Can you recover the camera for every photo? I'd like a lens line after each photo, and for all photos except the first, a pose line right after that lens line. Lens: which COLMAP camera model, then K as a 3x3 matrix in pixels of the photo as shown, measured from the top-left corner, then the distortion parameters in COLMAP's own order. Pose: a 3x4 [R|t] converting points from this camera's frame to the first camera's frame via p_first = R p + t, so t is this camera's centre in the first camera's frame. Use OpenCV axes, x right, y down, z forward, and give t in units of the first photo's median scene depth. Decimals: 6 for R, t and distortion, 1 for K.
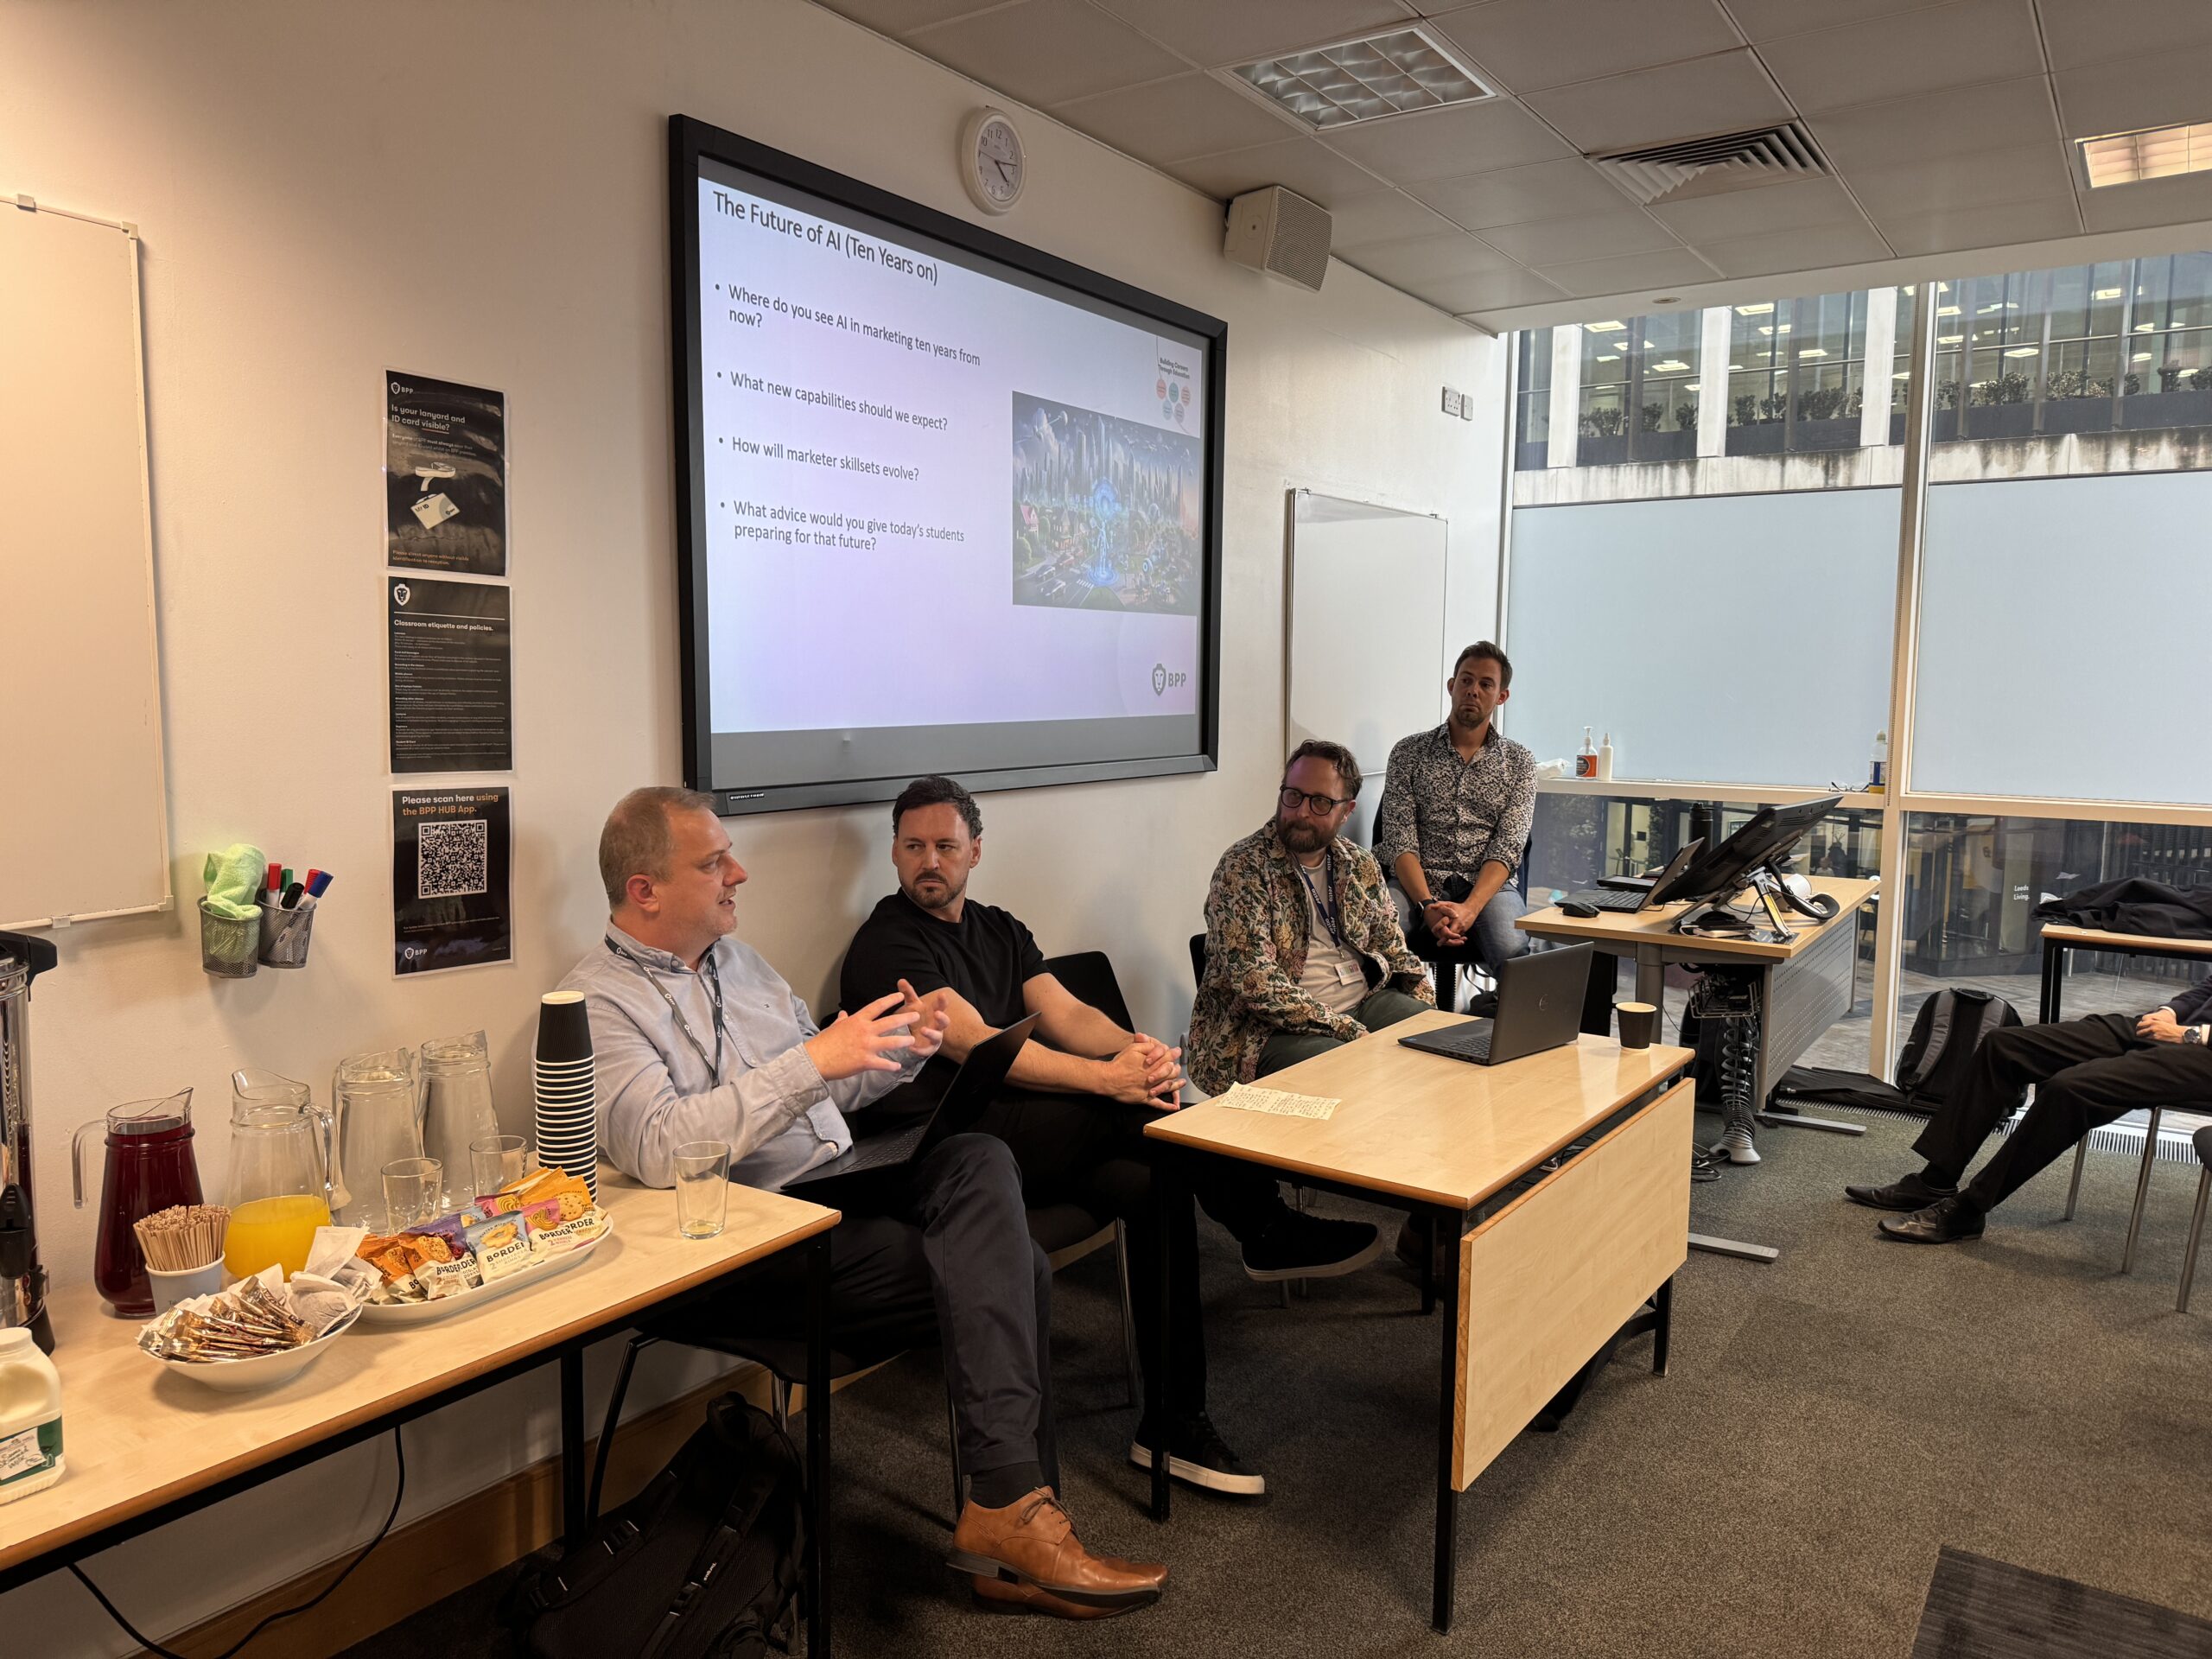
lens RADIAL K [[1580.6, 0, 1102.8], [0, 1580.6, 822.8], [0, 0, 1]] dist [0.007522, -0.000768]
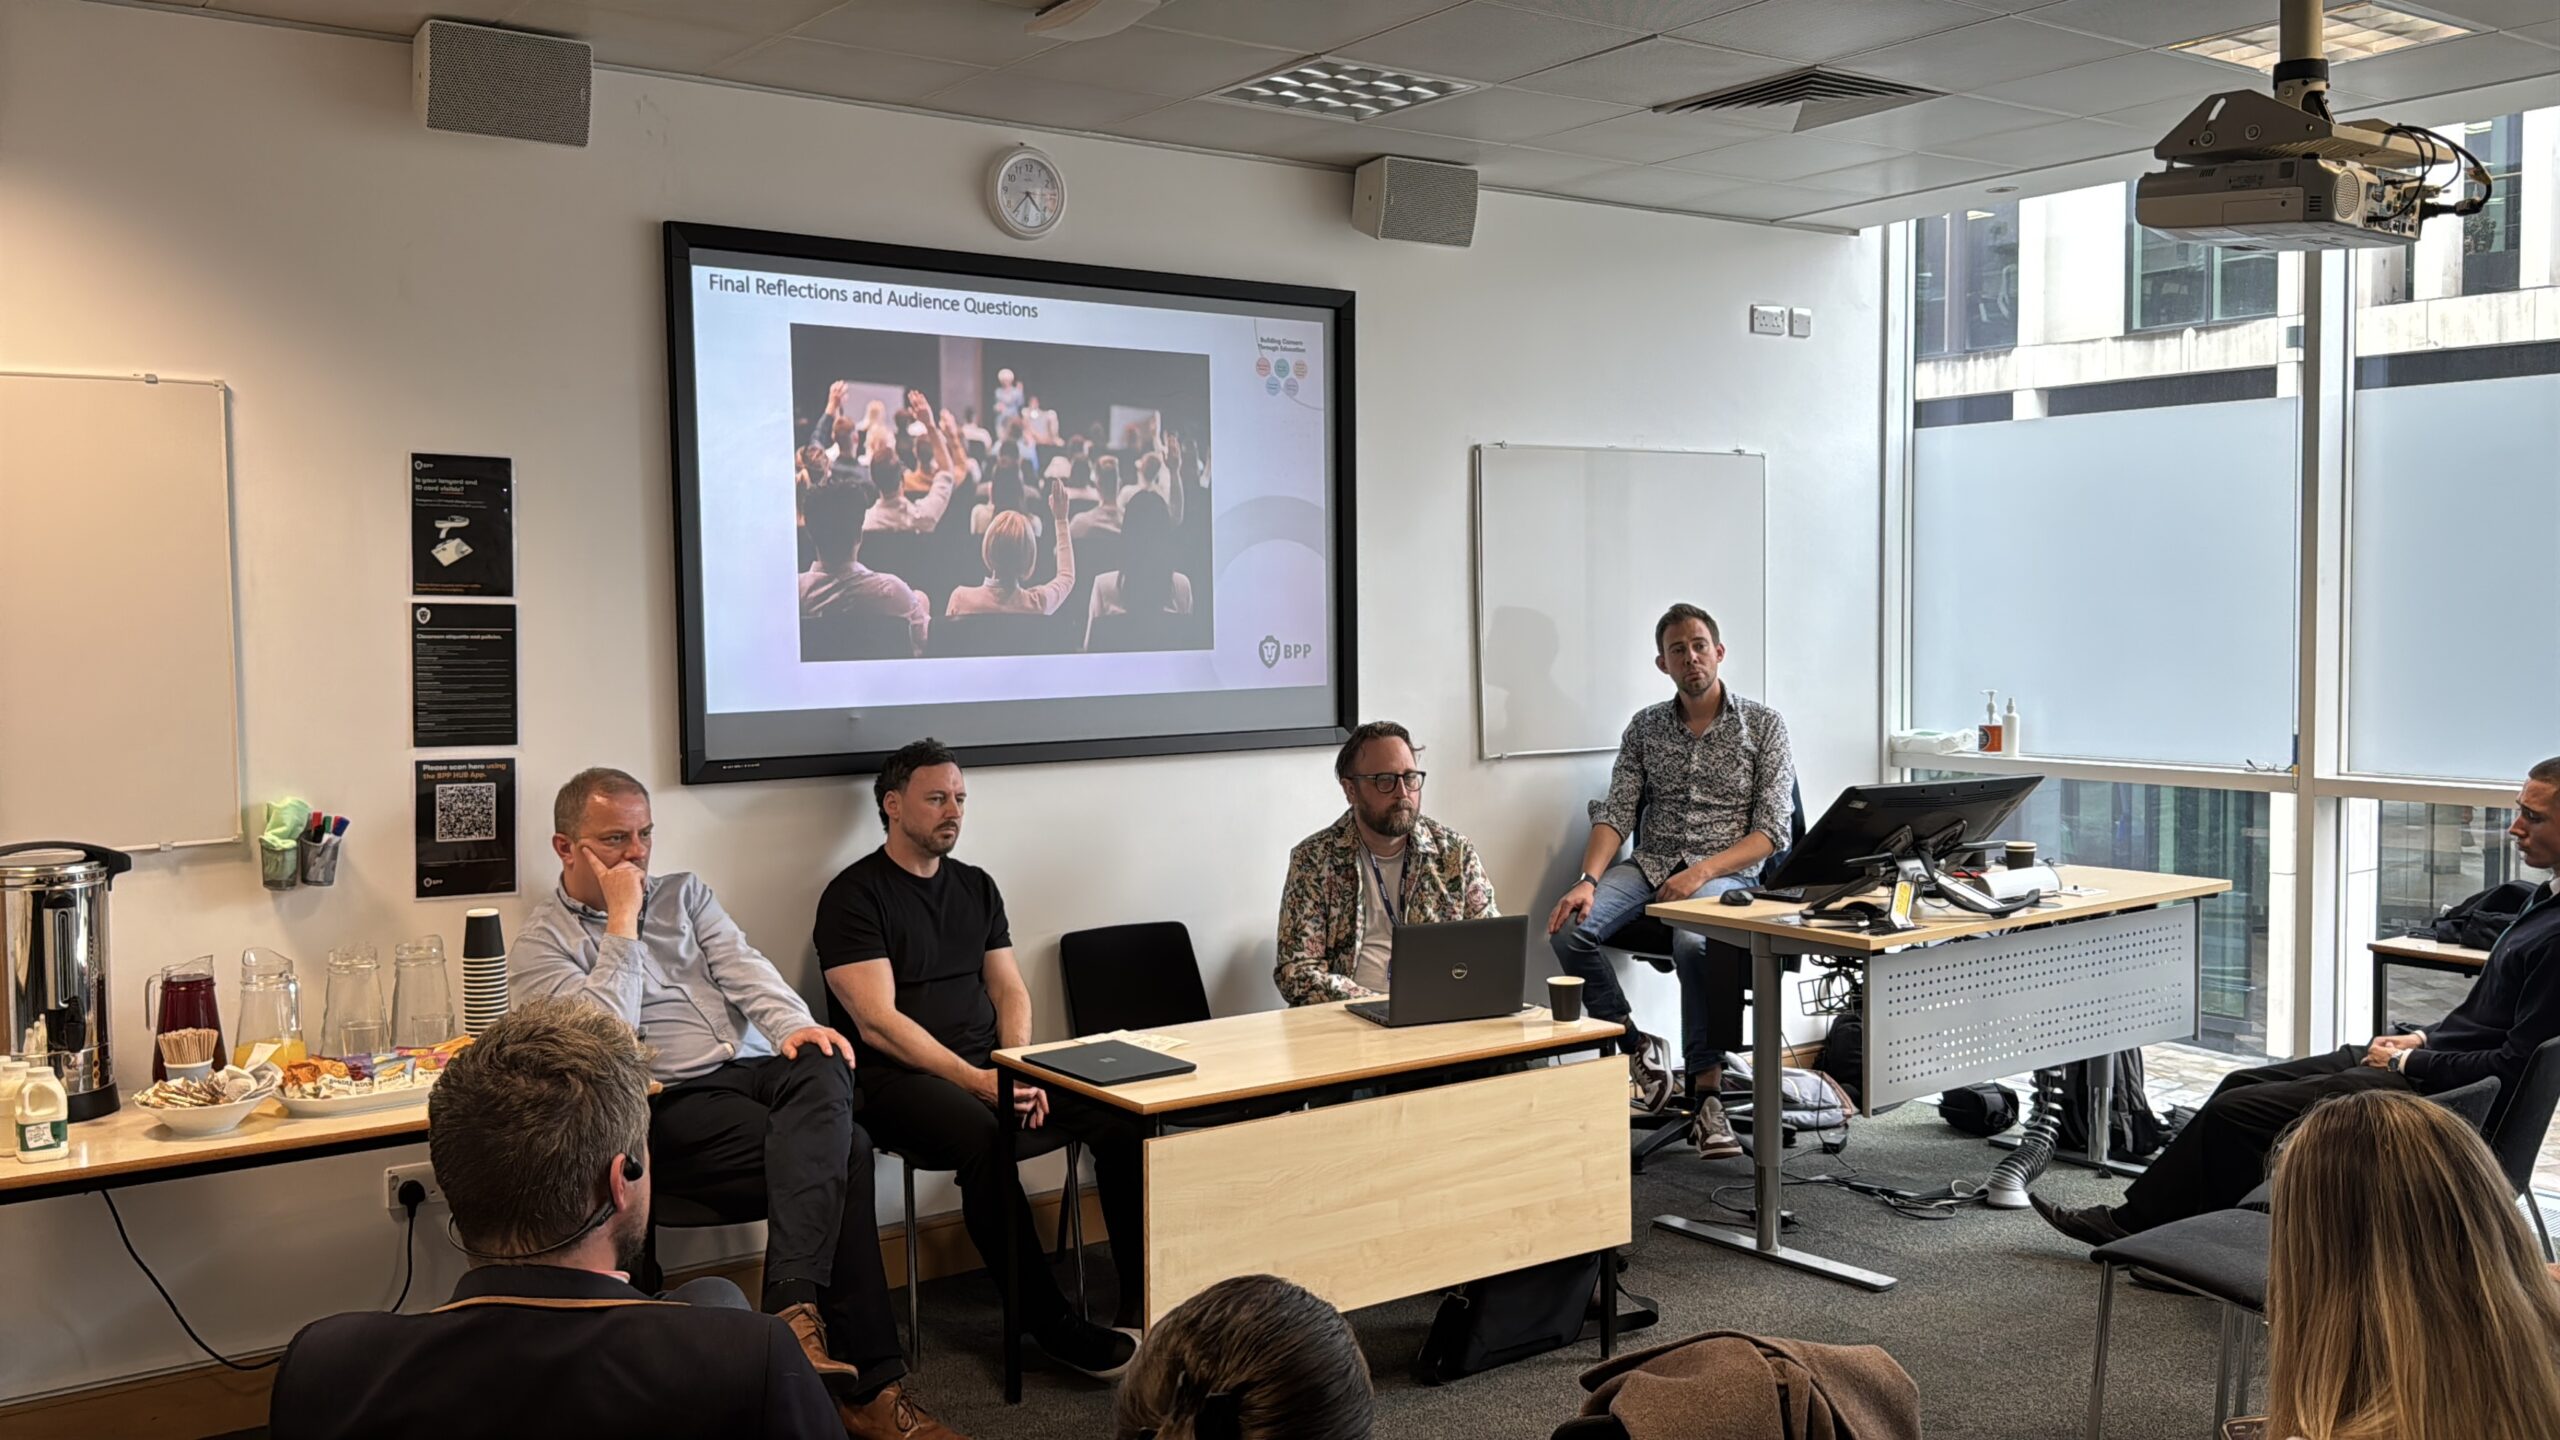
lens RADIAL K [[2225.2, 0, 1283.4], [0, 2225.2, 719.3], [0, 0, 1]] dist [0.049033, -0.015787]
pose [[0.945602, -0.000527, -0.325326, 0.850100], [-0.012660, 0.999182, -0.038417, 0.008608], [0.325080, 0.040446, 0.944821, -0.550778]]
